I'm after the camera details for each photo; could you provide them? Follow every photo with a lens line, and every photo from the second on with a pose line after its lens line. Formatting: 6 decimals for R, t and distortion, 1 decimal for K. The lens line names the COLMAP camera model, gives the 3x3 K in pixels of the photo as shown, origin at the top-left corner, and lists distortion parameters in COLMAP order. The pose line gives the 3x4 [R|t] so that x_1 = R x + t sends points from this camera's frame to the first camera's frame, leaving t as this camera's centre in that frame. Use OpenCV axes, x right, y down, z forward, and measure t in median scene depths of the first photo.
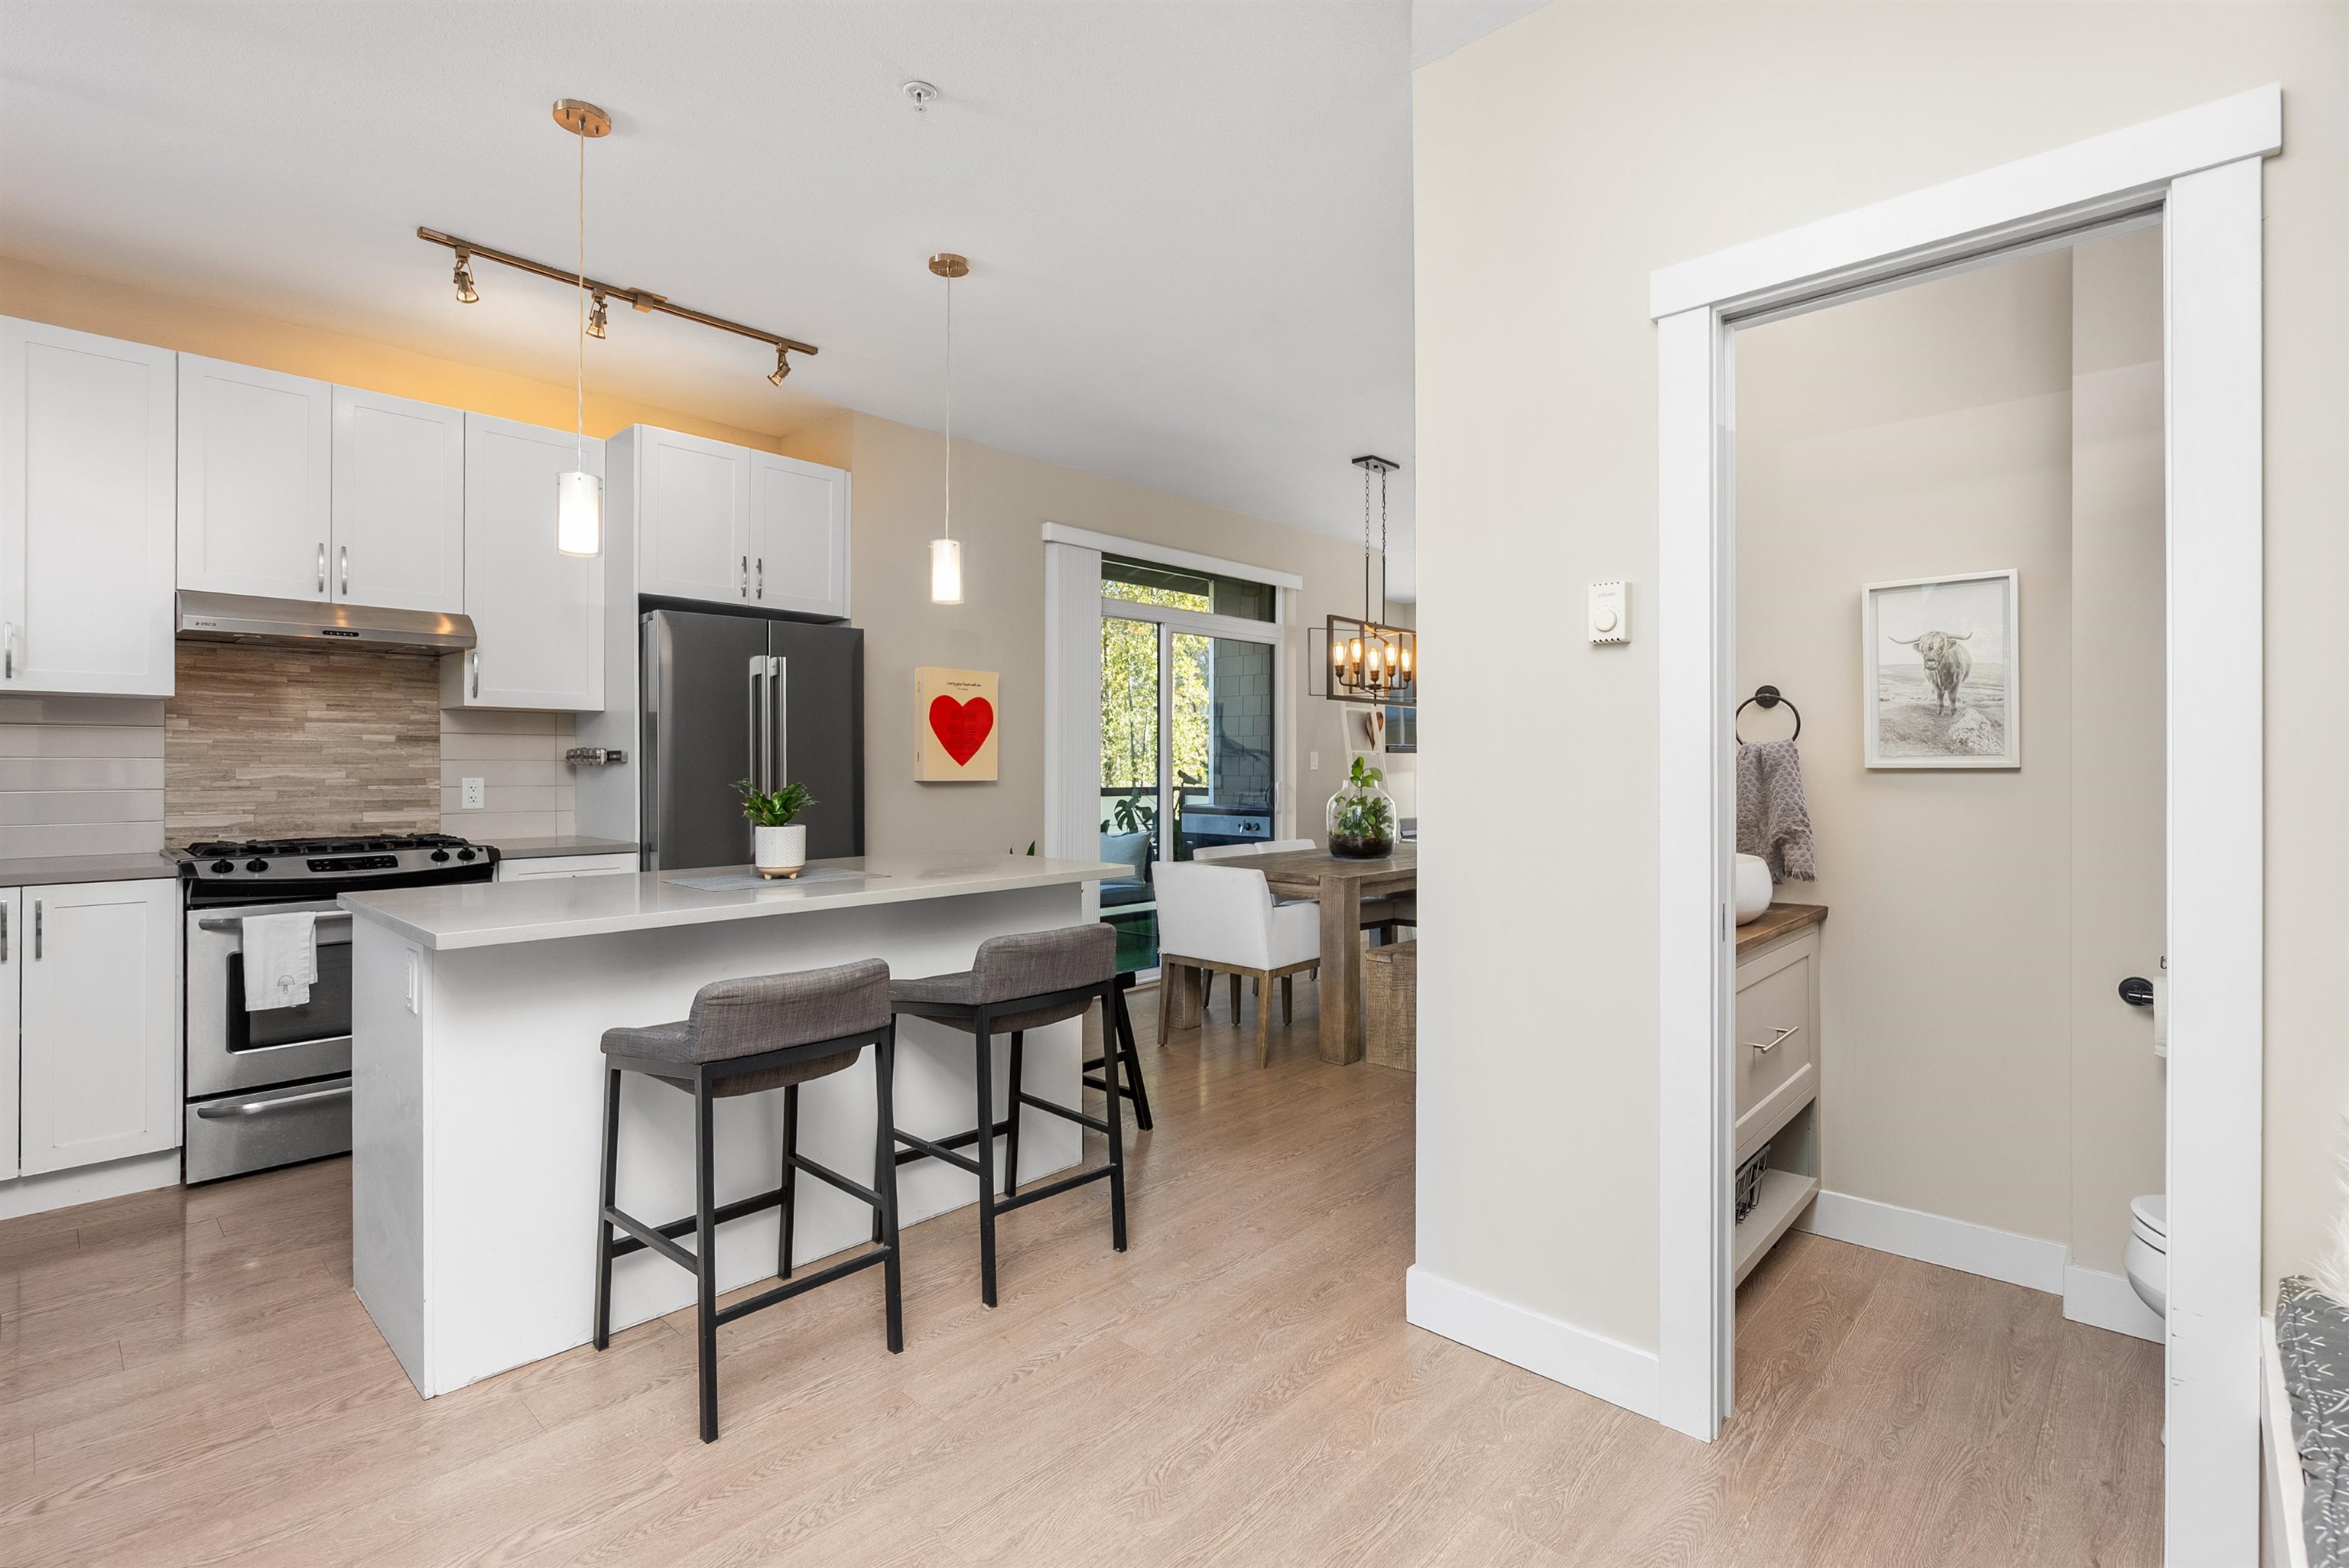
lens RADIAL K [[1062.6, 0, 1166.6], [0, 1062.6, 761.4], [0, 0, 1]] dist [0.000127, -0.000010]
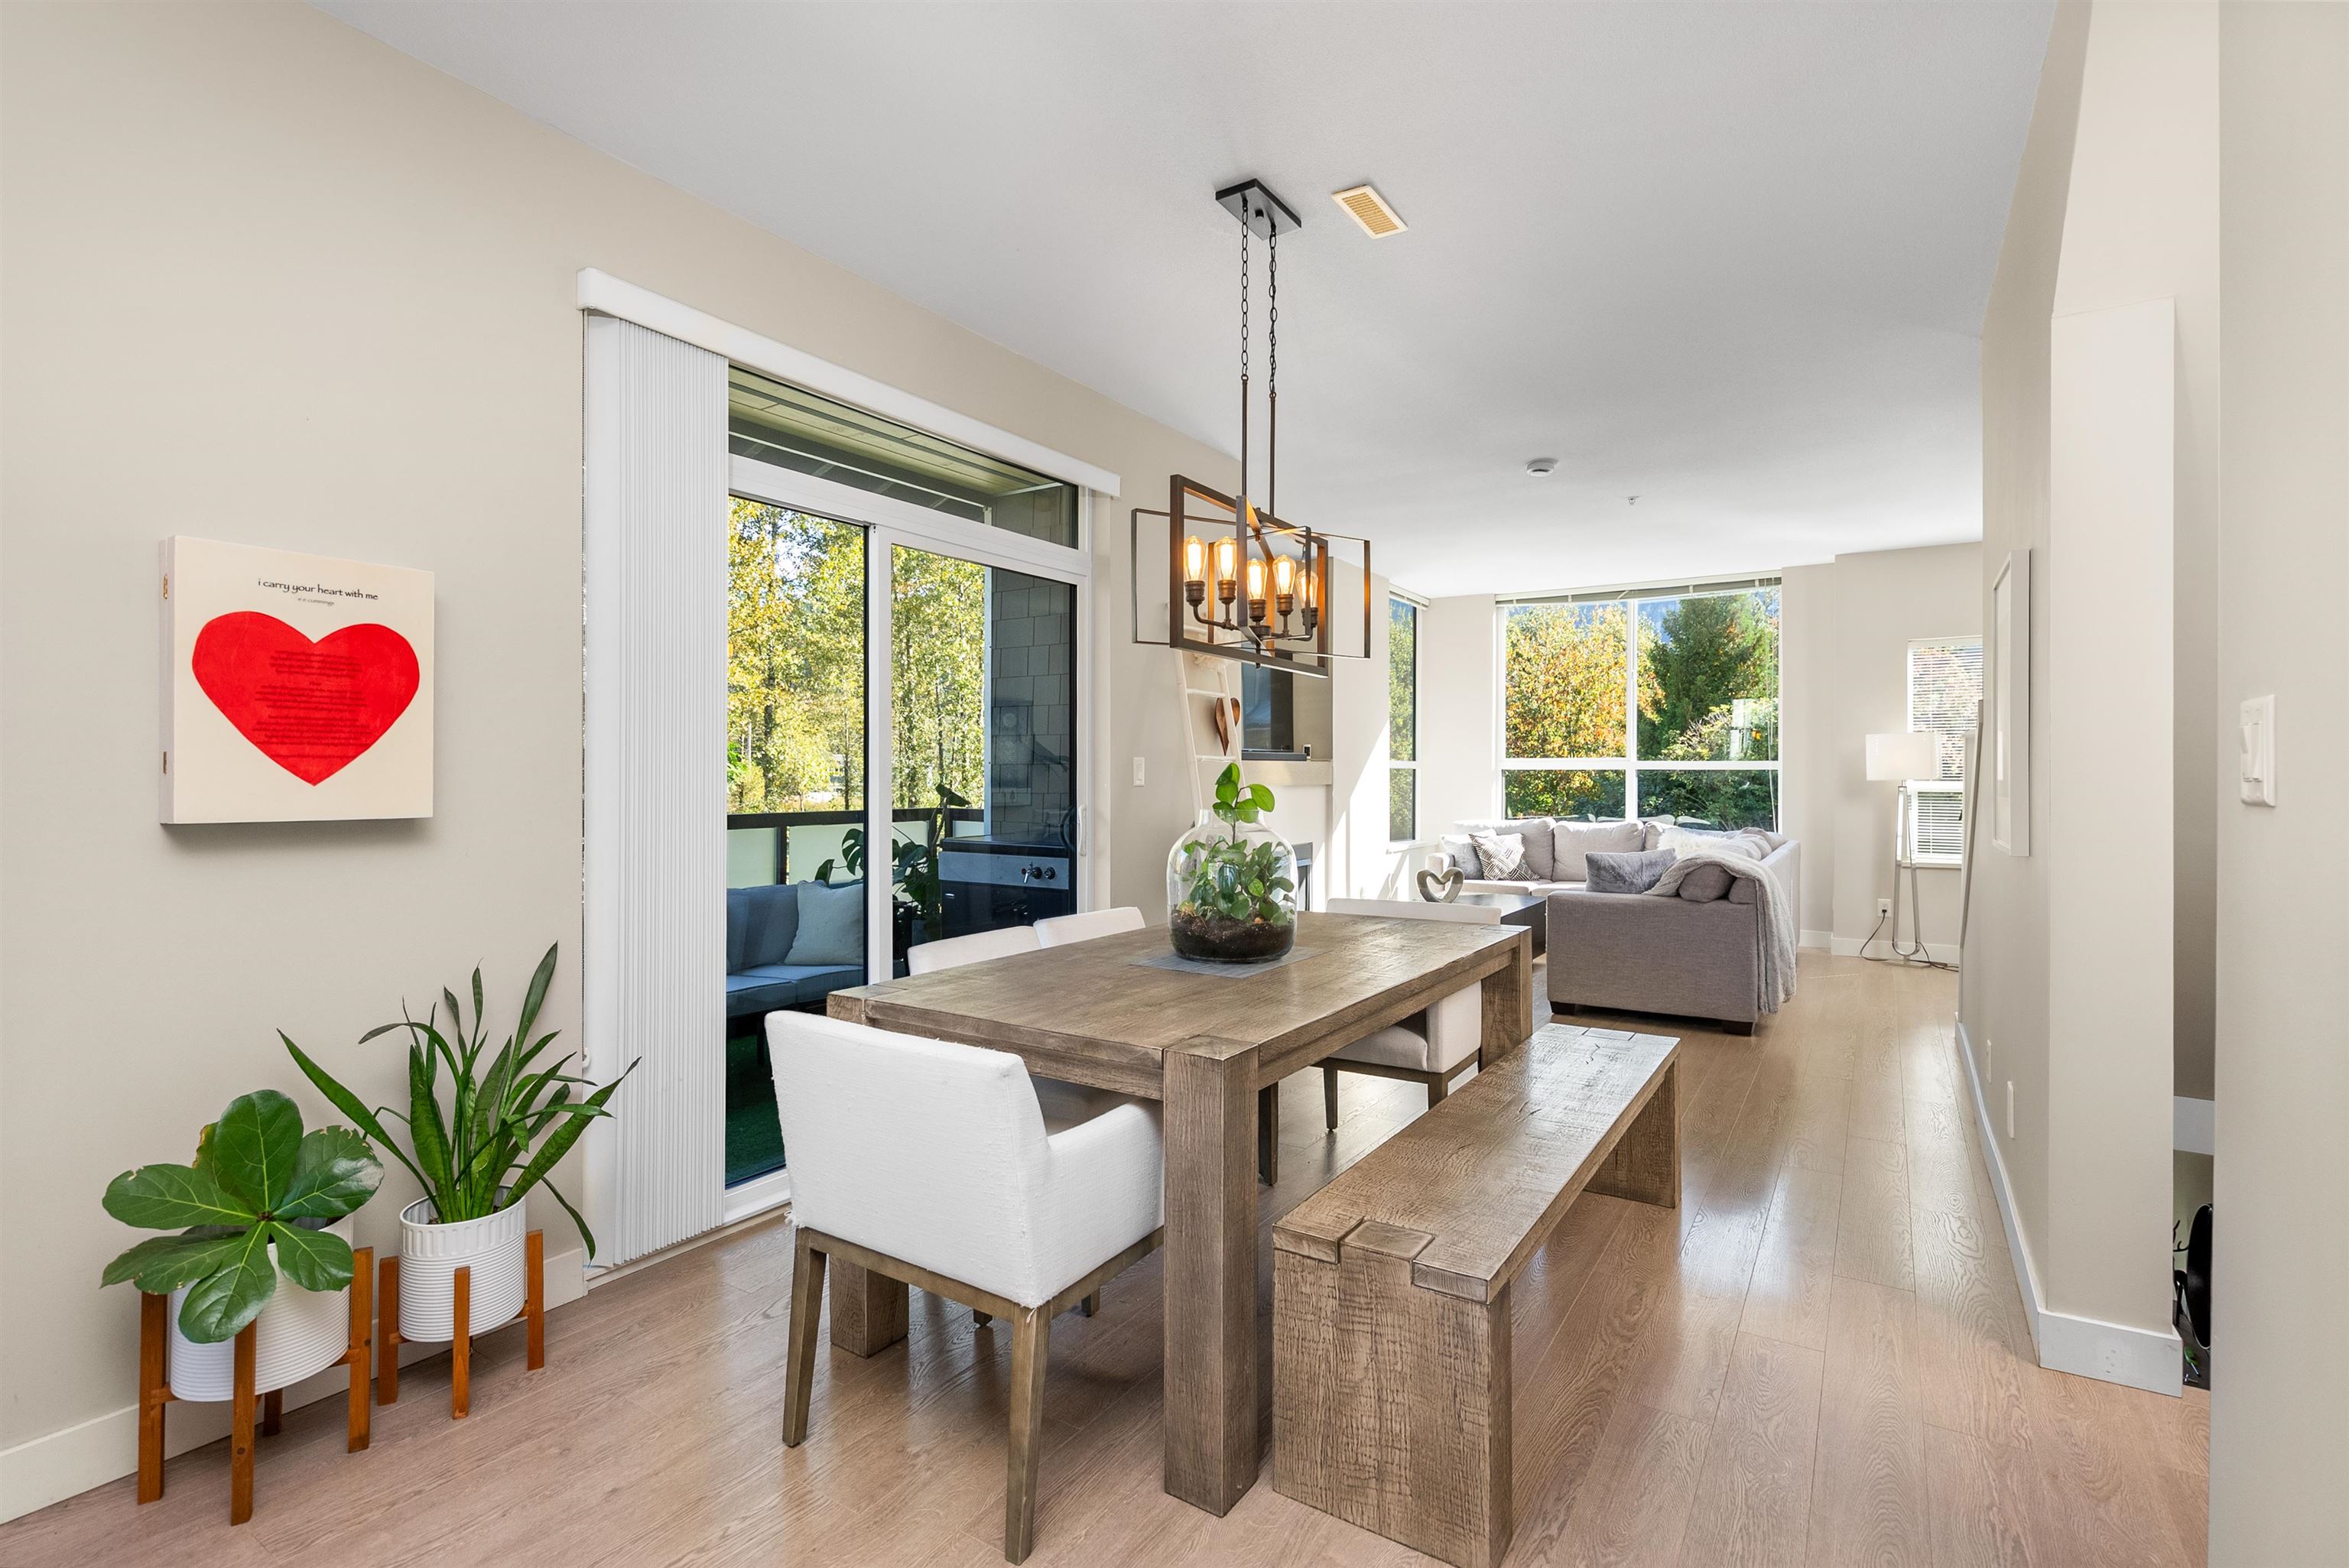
lens RADIAL K [[1062.6, 0, 1166.6], [0, 1062.6, 761.4], [0, 0, 1]] dist [0.000127, -0.000010]
pose [[0.985295, 0.001328, 0.170857, 0.061296], [0.000296, 0.999955, -0.009480, -0.000504], [-0.170862, 0.009391, 0.985250, 0.488156]]
